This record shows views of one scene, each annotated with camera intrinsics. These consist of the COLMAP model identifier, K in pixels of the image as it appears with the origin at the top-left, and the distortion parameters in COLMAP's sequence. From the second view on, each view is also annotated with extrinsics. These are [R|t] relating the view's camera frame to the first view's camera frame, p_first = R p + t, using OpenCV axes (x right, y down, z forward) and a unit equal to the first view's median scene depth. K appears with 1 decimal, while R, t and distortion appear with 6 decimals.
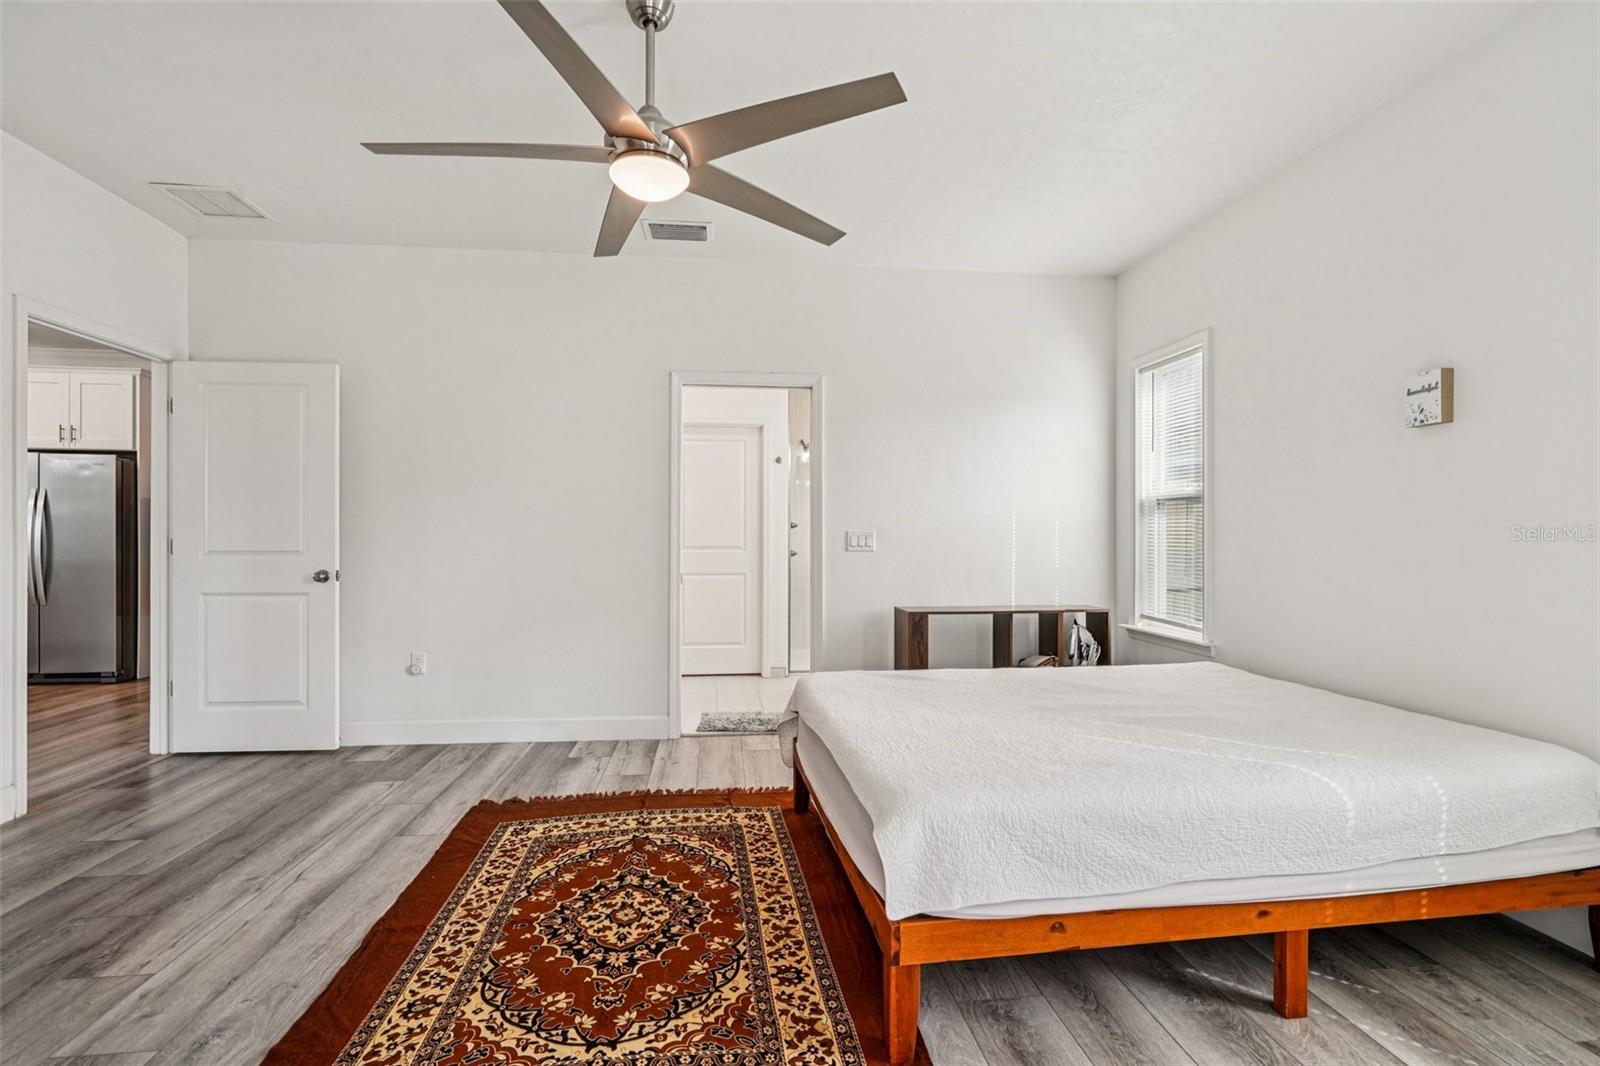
lens RADIAL K [[724.9, 0, 794.4], [0, 724.9, 540.2], [0, 0, 1]] dist [-0.002329, 0.000286]
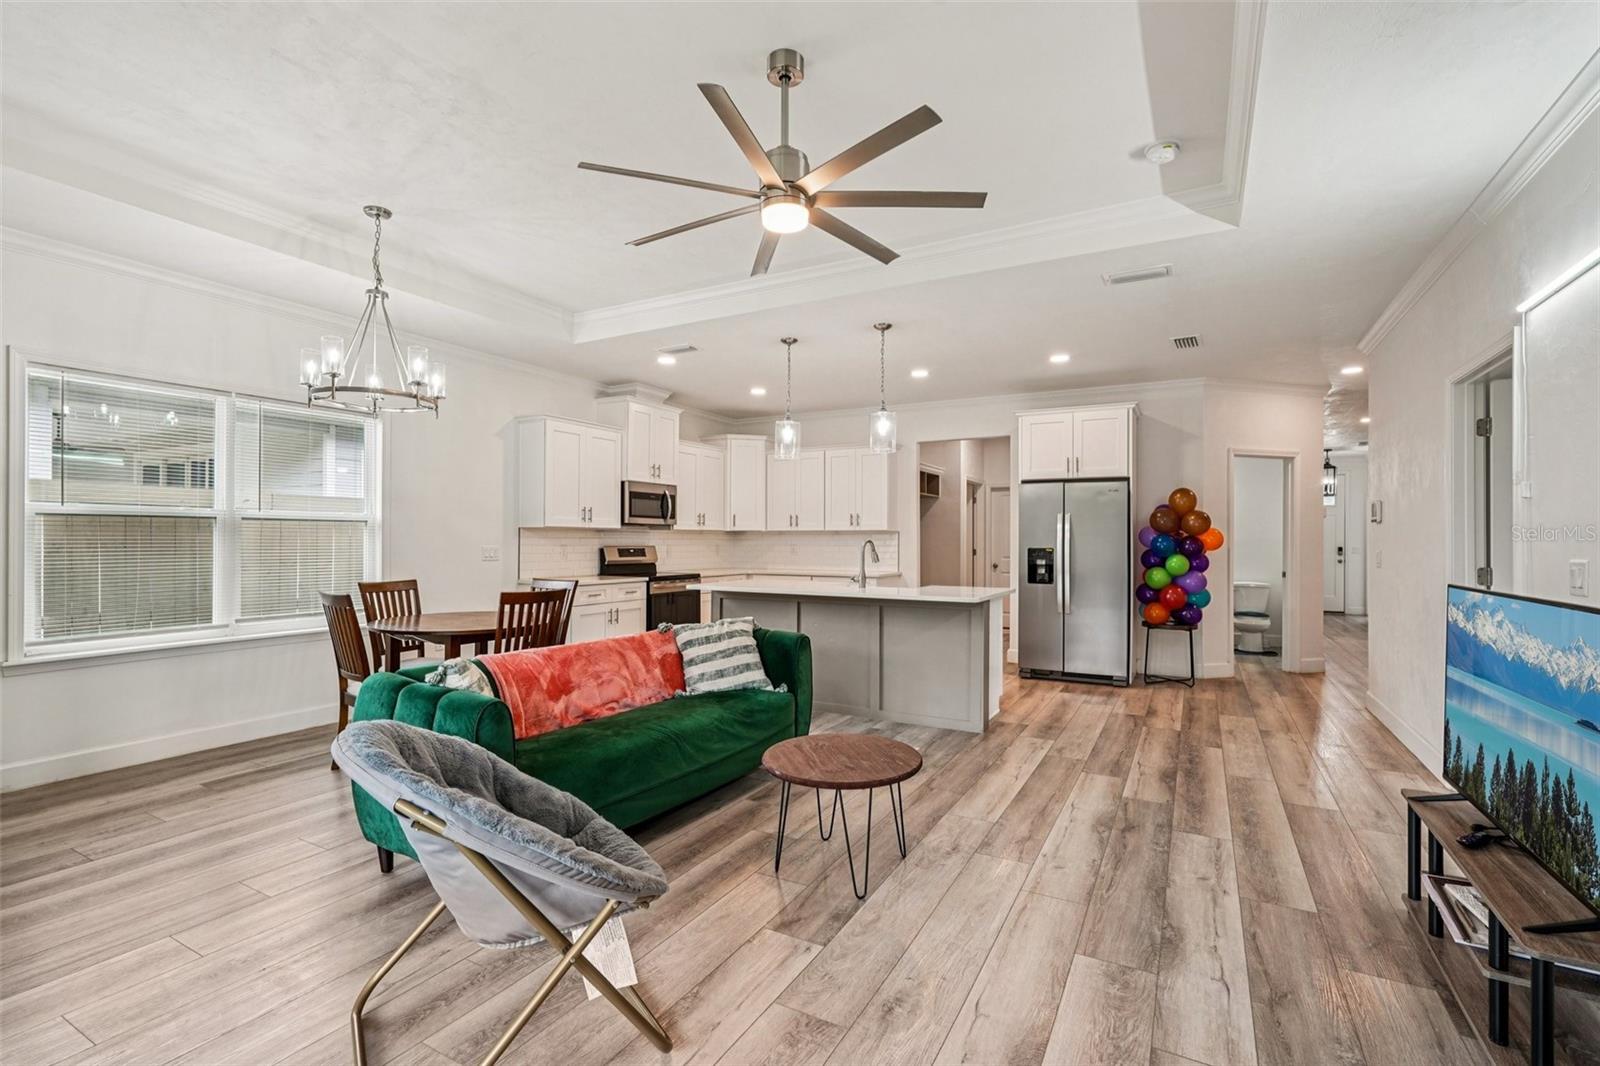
lens RADIAL K [[724.9, 0, 800.6], [0, 724.9, 536.4], [0, 0, 1]] dist [-0.002329, 0.000286]
pose [[0.824534, -0.004895, -0.565791, -1.622593], [-0.000584, 0.999955, -0.009502, -0.051681], [0.565812, 0.008166, 0.824494, -0.443302]]
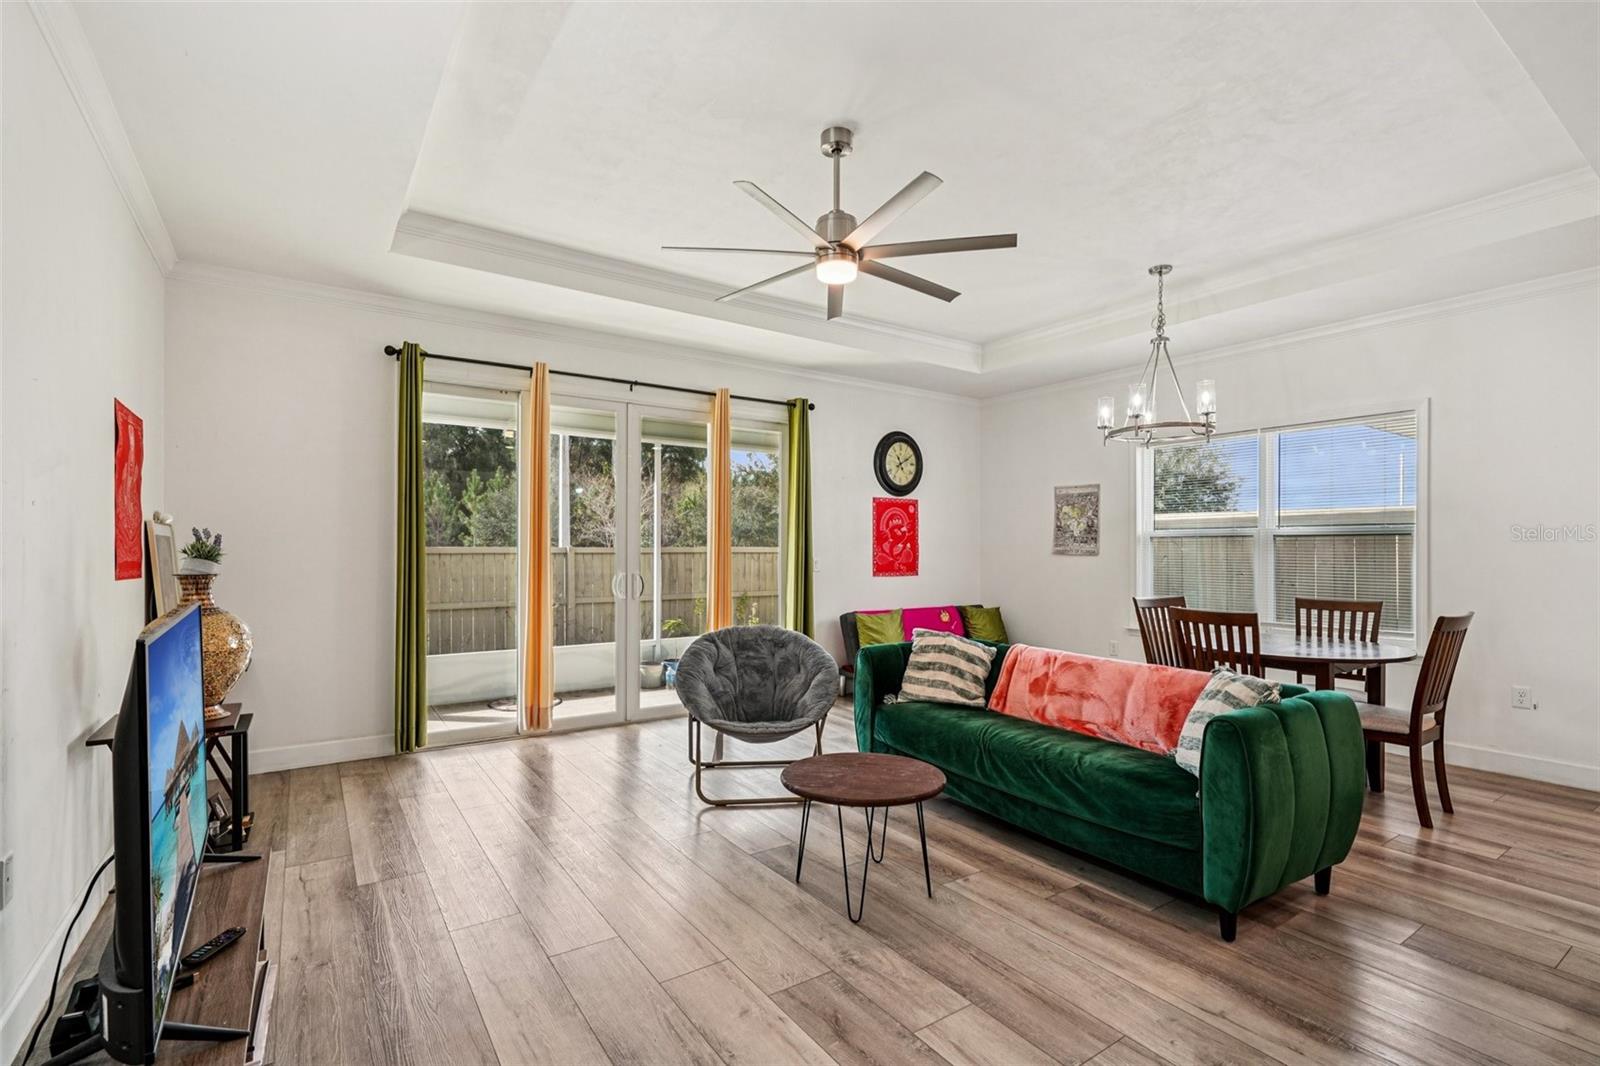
lens RADIAL K [[724.9, 0, 788.6], [0, 724.9, 547.5], [0, 0, 1]] dist [-0.002329, 0.000286]
pose [[-0.879772, -0.011345, -0.475260, -1.590903], [-0.010065, 0.999936, -0.005238, -0.054133], [0.475289, 0.000175, -0.879830, 1.410228]]
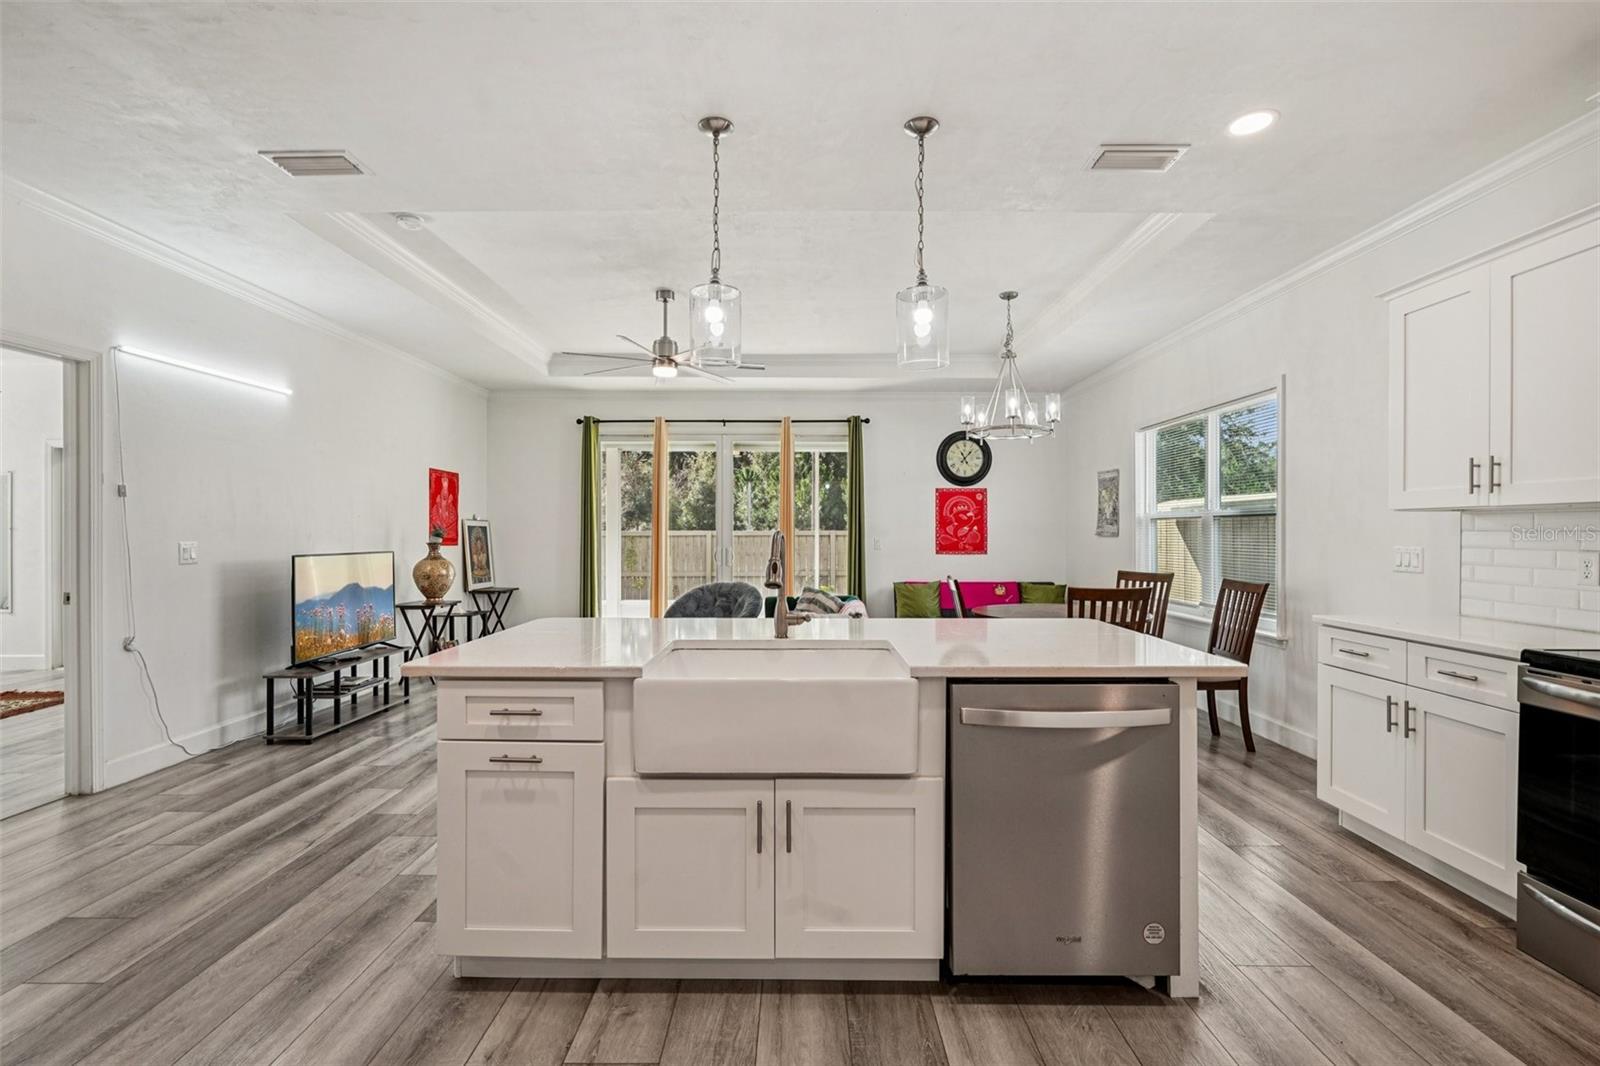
lens RADIAL K [[724.9, 0, 799.3], [0, 724.9, 532.4], [0, 0, 1]] dist [-0.002329, 0.000286]
pose [[-0.994966, -0.007671, 0.099917, -2.815165], [-0.007453, 0.999969, 0.002551, -0.064470], [-0.099933, 0.001794, -0.994993, 2.422021]]
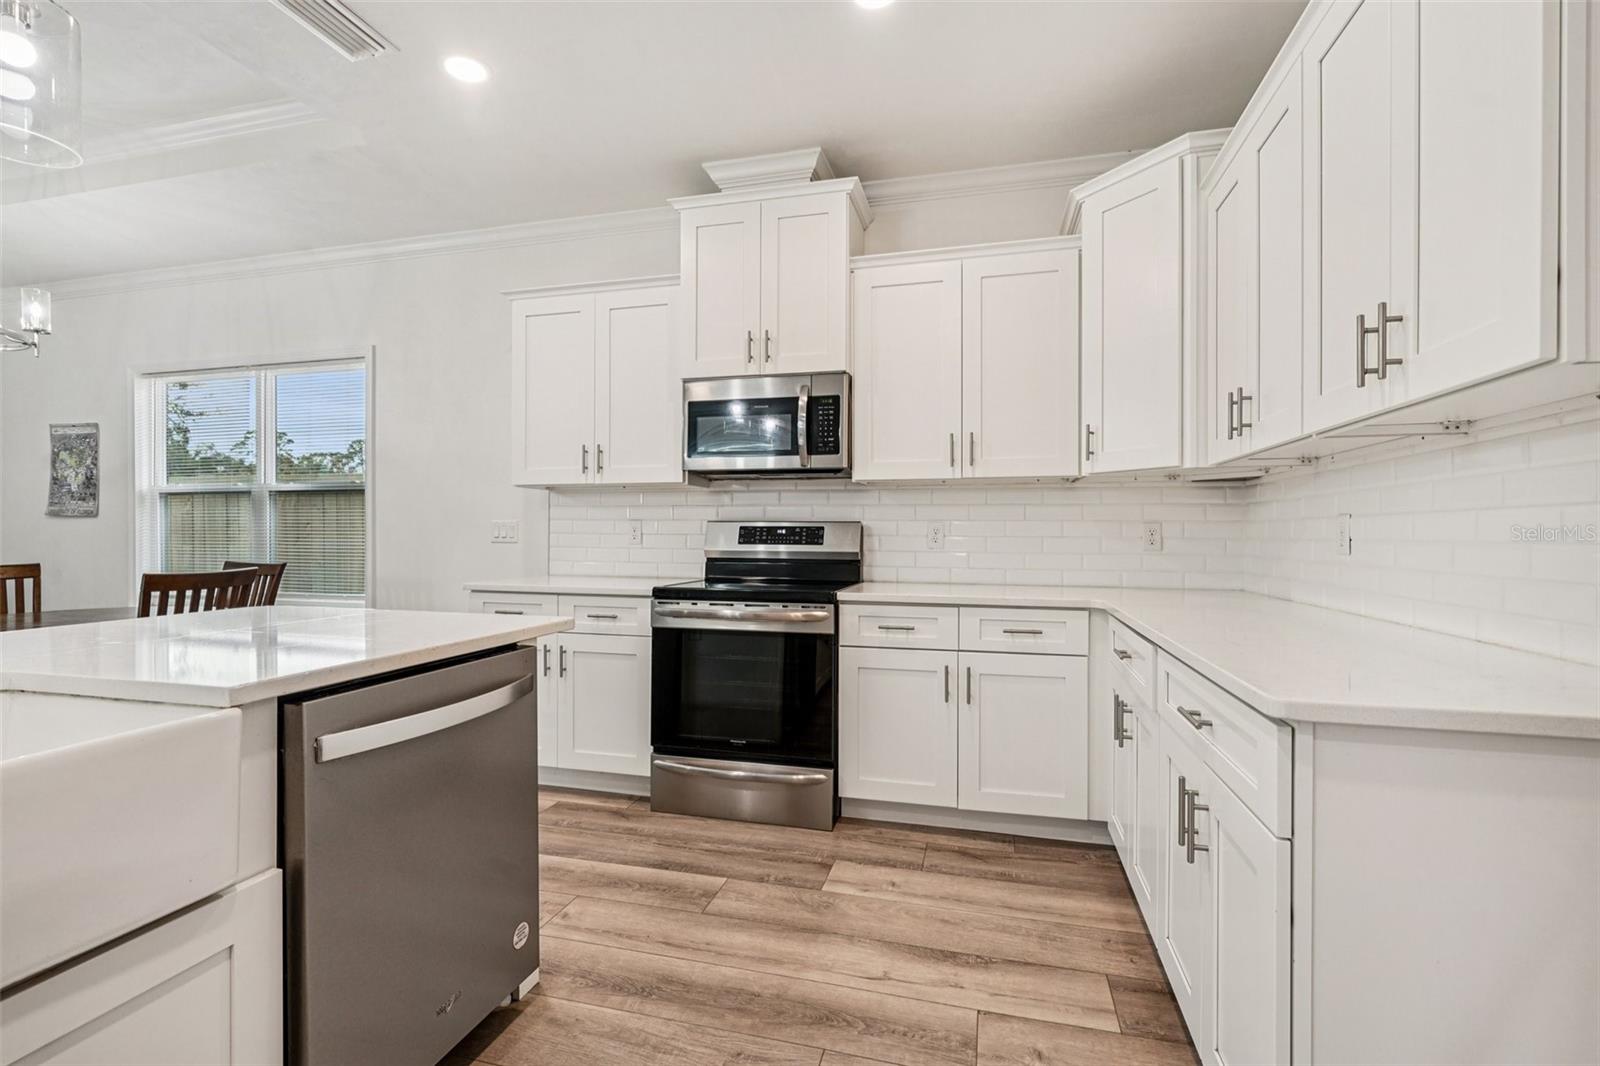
lens RADIAL K [[724.9, 0, 797.8], [0, 724.9, 534.4], [0, 0, 1]] dist [-0.002329, 0.000286]
pose [[-0.353711, -0.005274, -0.935340, -2.578685], [-0.006467, 0.999974, -0.003193, -0.011377], [0.935333, 0.004919, -0.353735, 2.099022]]
